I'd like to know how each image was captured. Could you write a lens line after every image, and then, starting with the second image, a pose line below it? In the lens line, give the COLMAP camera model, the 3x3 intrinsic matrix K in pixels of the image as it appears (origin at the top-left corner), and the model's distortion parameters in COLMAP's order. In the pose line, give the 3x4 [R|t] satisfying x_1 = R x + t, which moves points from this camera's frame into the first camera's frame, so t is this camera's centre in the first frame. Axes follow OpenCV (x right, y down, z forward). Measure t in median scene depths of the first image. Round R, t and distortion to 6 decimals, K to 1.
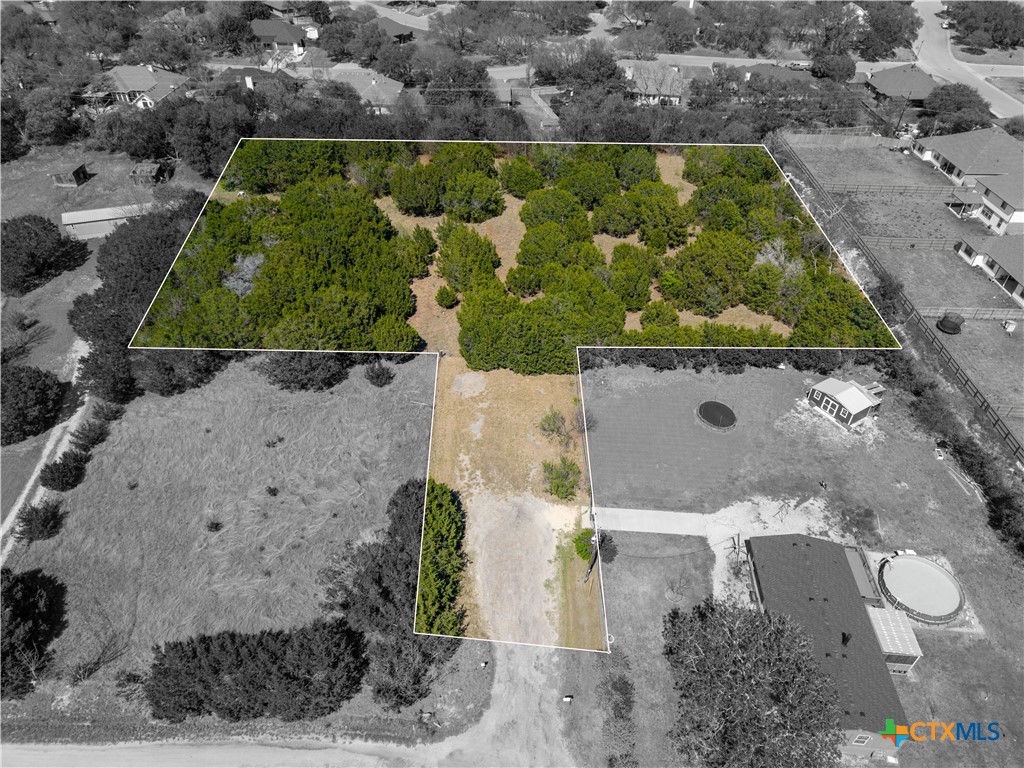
lens RADIAL K [[676.3, 0, 509.7], [0, 676.3, 383.9], [0, 0, 1]] dist [0.070833, -0.060358]
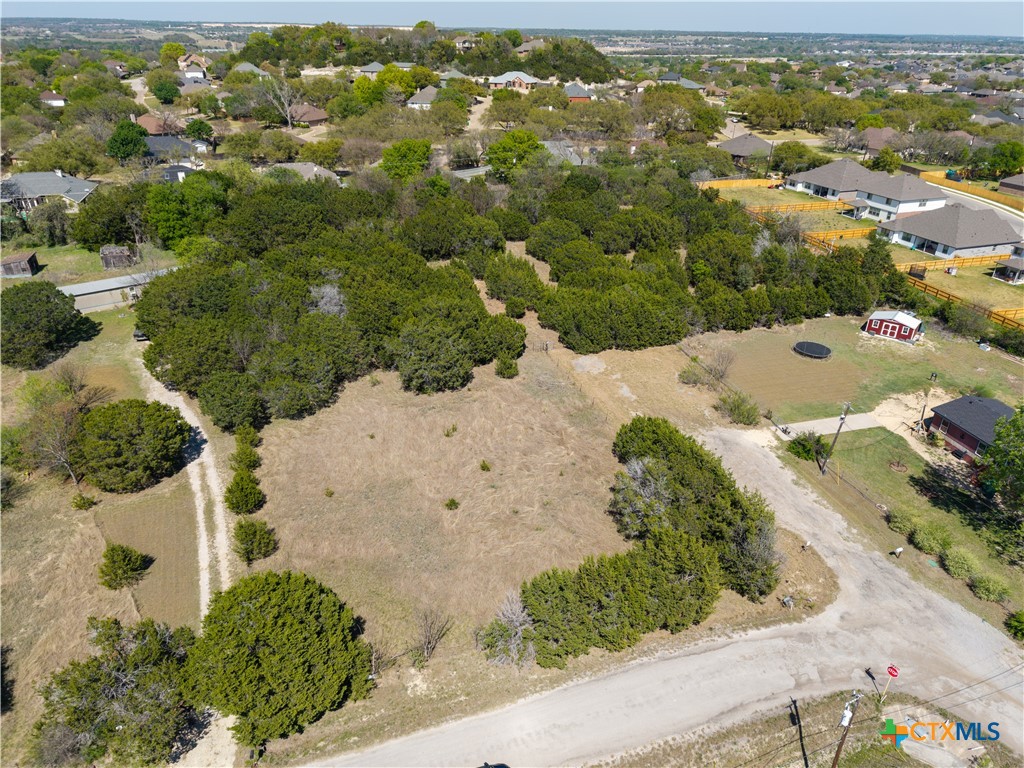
lens RADIAL K [[682.8, 0, 511.2], [0, 682.8, 379.9], [0, 0, 1]] dist [0.048007, -0.033341]
pose [[0.945516, -0.153400, 0.287172, -0.419462], [0.209672, 0.961684, -0.176641, 0.159839], [-0.249072, 0.227229, 0.941451, 0.063688]]
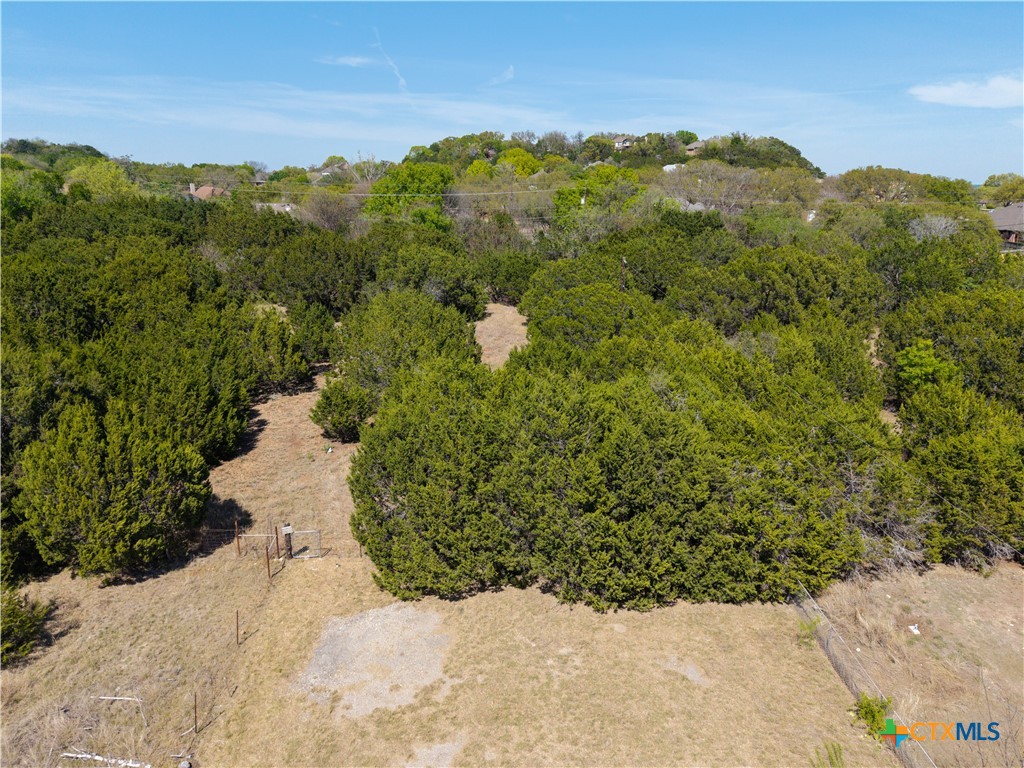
lens RADIAL K [[719.0, 0, 510.6], [0, 719.0, 356.3], [0, 0, 1]] dist [0.027729, -0.007721]
pose [[0.998776, -0.018227, 0.045981, -0.020980], [0.036367, 0.900699, -0.432918, 0.016103], [-0.033524, 0.434061, 0.900260, 0.648551]]
